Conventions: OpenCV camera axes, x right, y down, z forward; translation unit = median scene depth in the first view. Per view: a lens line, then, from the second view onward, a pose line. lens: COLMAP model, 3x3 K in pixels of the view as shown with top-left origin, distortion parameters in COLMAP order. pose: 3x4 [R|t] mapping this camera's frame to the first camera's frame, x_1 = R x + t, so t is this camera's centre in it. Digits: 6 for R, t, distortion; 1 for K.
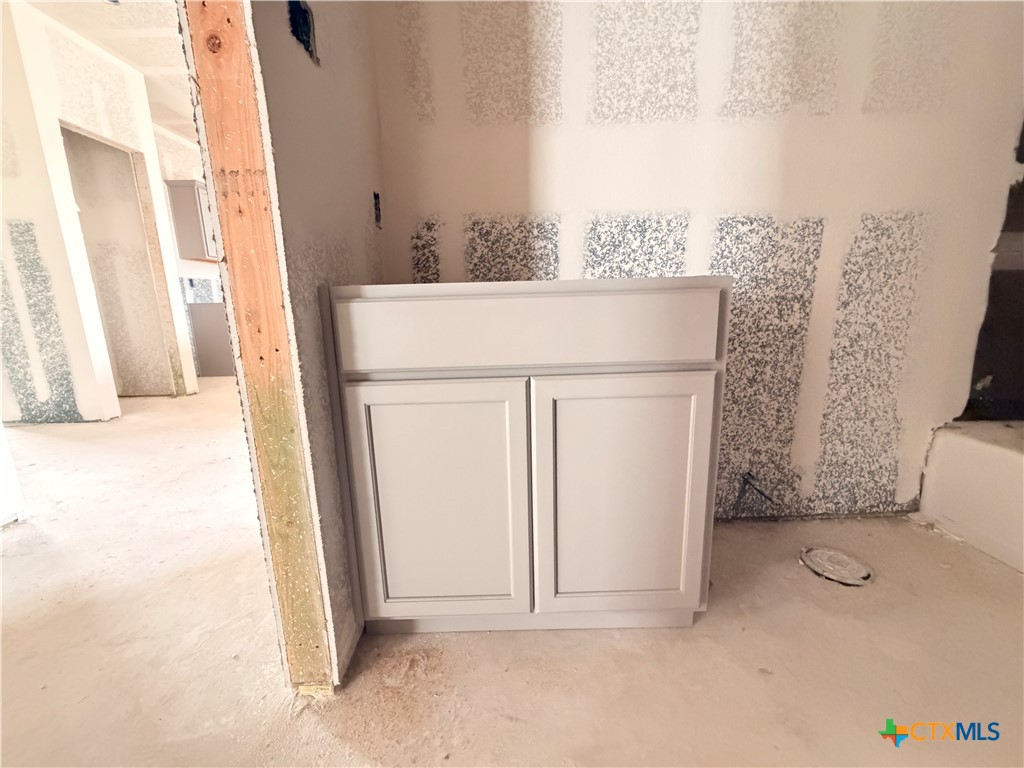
lens RADIAL K [[413.7, 0, 512.0], [0, 413.7, 384.0], [0, 0, 1]] dist [0.000506, -0.000733]
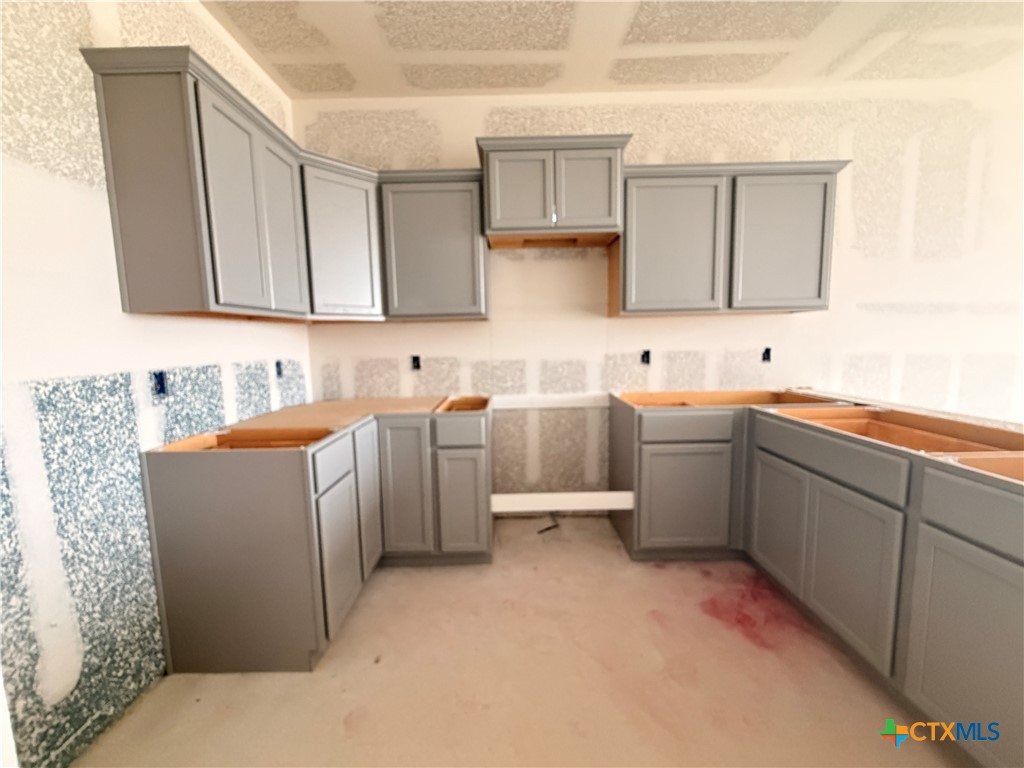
lens RADIAL K [[413.7, 0, 512.0], [0, 413.7, 384.0], [0, 0, 1]] dist [0.000506, -0.000733]
pose [[0.999940, 0.000397, -0.010952, -0.623126], [-0.001338, 0.996289, -0.086061, -0.272522], [0.010877, 0.086070, 0.996230, 0.854949]]
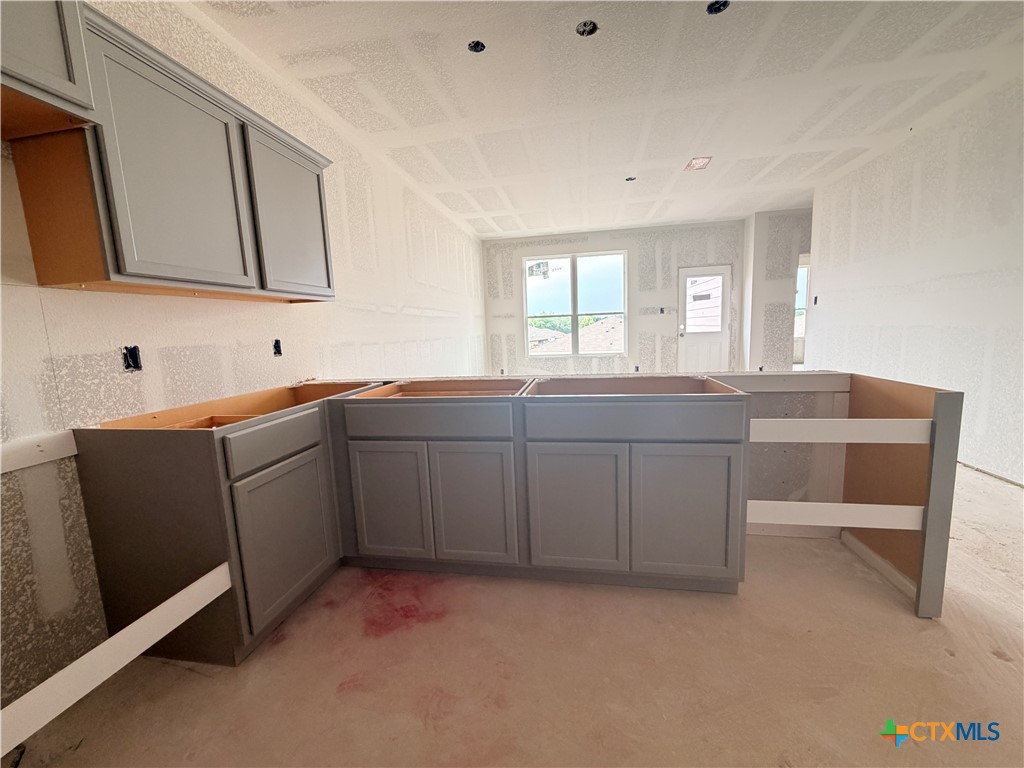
lens RADIAL K [[407.4, 0, 512.0], [0, 407.4, 384.0], [0, 0, 1]] dist [-0.002114, -0.000366]
pose [[0.188405, -0.121683, 0.974524, -0.743248], [0.229809, 0.970208, 0.076715, -0.294411], [-0.954825, 0.209501, 0.210756, 1.091961]]
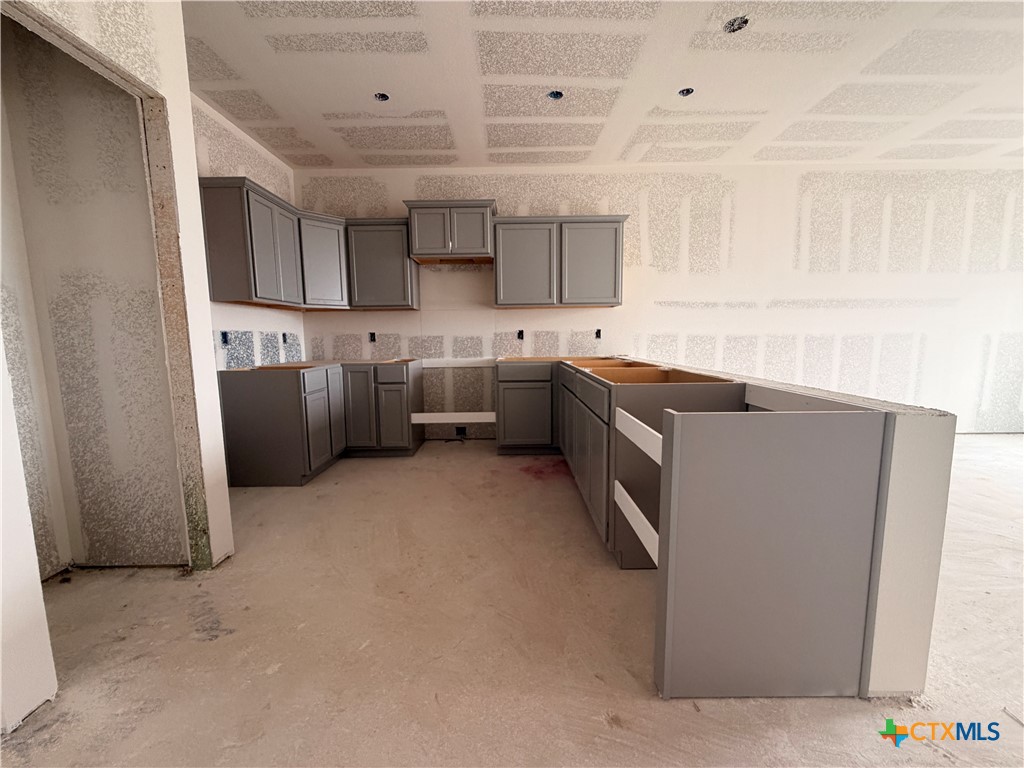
lens RADIAL K [[413.7, 0, 512.0], [0, 413.7, 384.0], [0, 0, 1]] dist [0.000506, -0.000733]
pose [[0.999918, 0.009239, -0.008897, -0.416271], [-0.009940, 0.996559, -0.082292, -0.159856], [0.008106, 0.082373, 0.996569, 0.478379]]
